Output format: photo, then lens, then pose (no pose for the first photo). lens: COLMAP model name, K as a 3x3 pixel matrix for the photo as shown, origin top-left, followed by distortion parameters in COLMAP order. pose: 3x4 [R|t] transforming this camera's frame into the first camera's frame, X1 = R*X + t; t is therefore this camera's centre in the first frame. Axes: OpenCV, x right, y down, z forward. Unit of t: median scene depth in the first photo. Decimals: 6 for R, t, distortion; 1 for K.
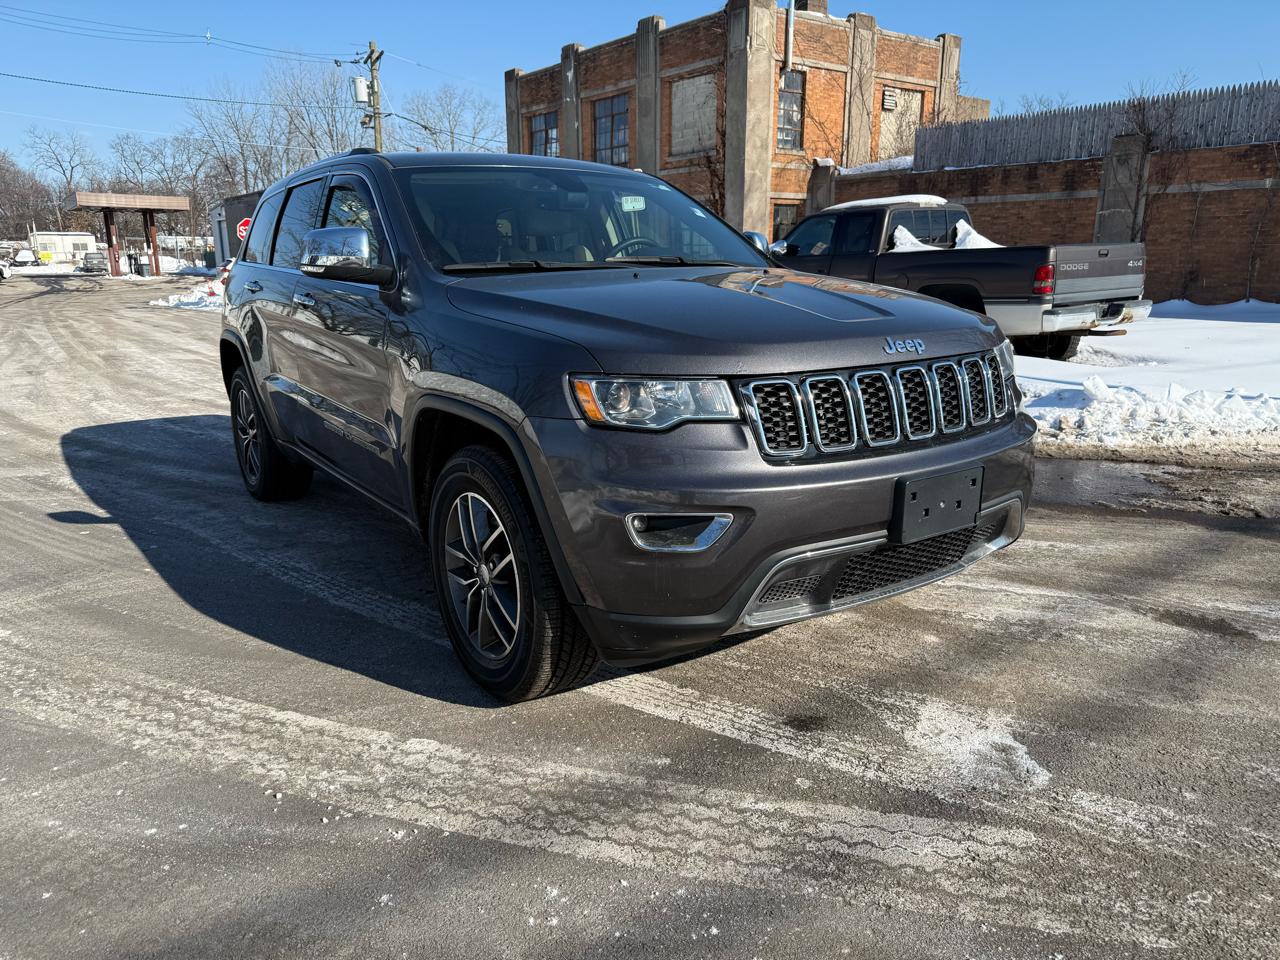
lens RADIAL K [[884.0, 0, 637.7], [0, 884.0, 471.8], [0, 0, 1]] dist [-0.003051, -0.021138]
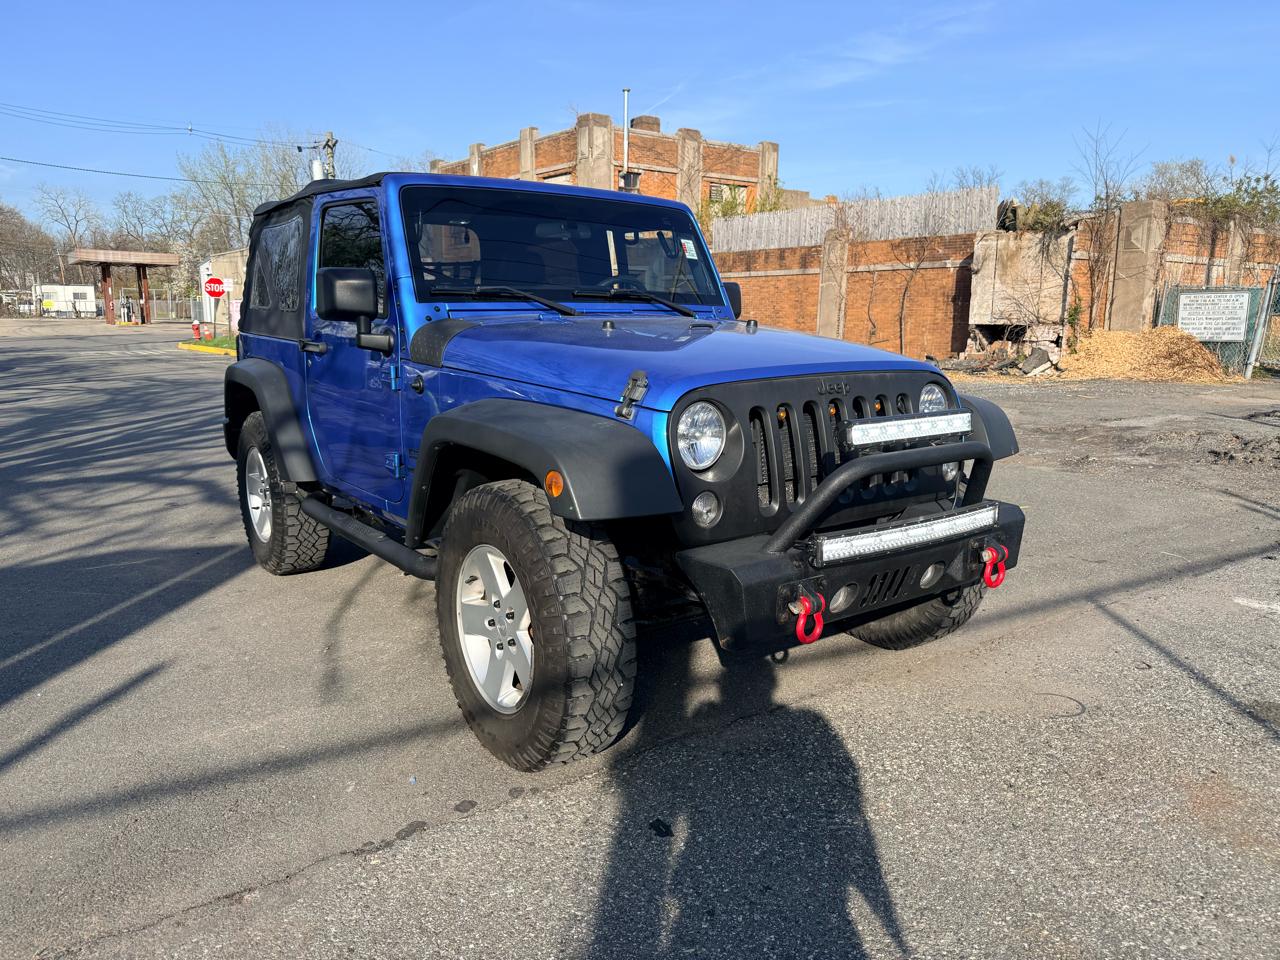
lens RADIAL K [[884.0, 0, 642.0], [0, 884.0, 482.2], [0, 0, 1]] dist [-0.003051, -0.021138]
pose [[0.999894, 0.011683, 0.008718, 0.177494], [-0.011244, 0.998741, -0.048888, 0.062350], [-0.009278, 0.048785, 0.998766, -0.266628]]
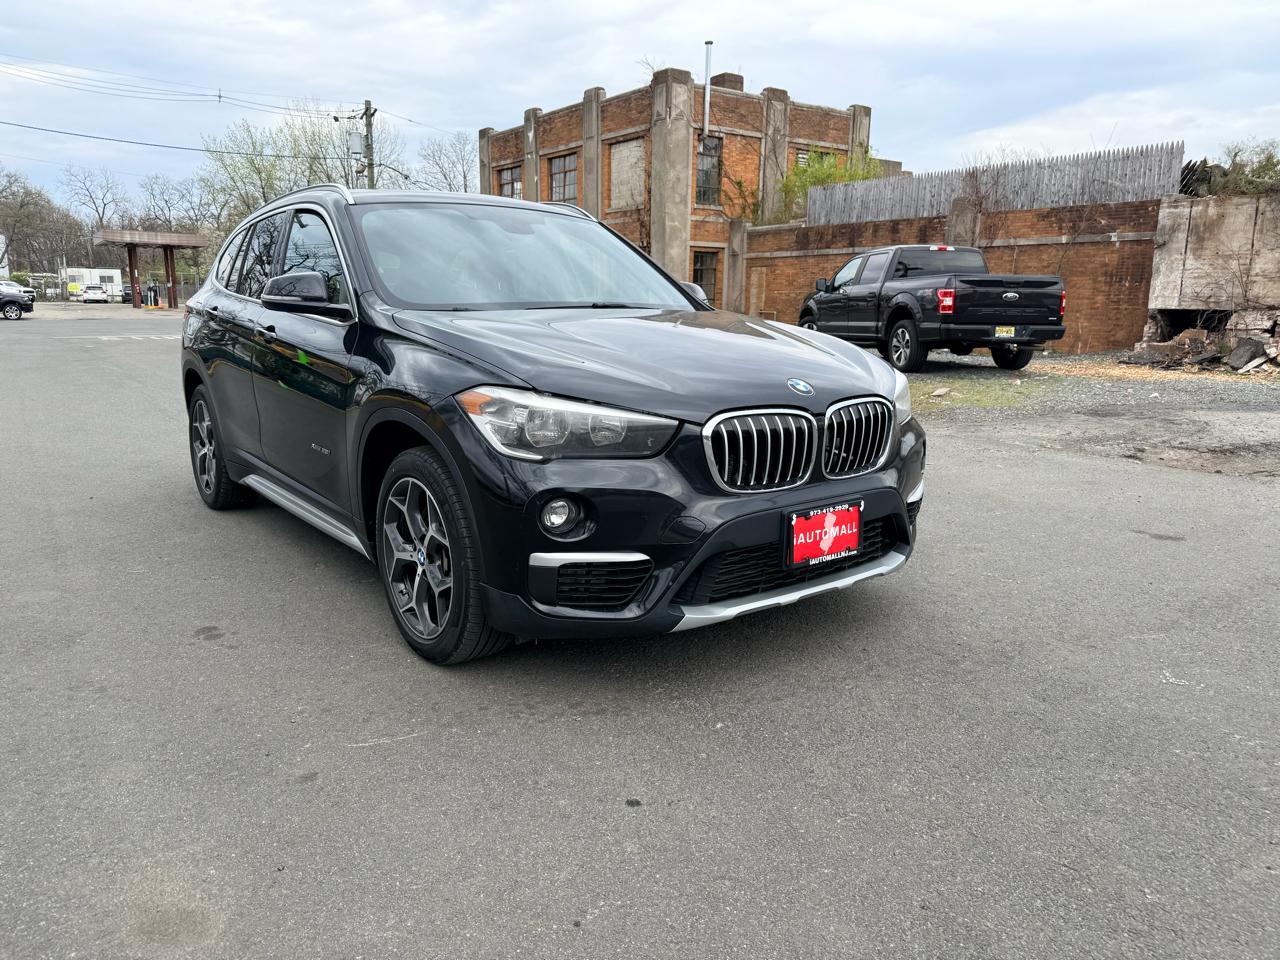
lens RADIAL K [[884.0, 0, 639.4], [0, 884.0, 481.1], [0, 0, 1]] dist [-0.003051, -0.021138]
pose [[0.999650, 0.019337, -0.018029, 0.106331], [-0.019949, 0.999209, -0.034408, 0.035888], [0.017350, 0.034755, 0.999245, -0.134838]]
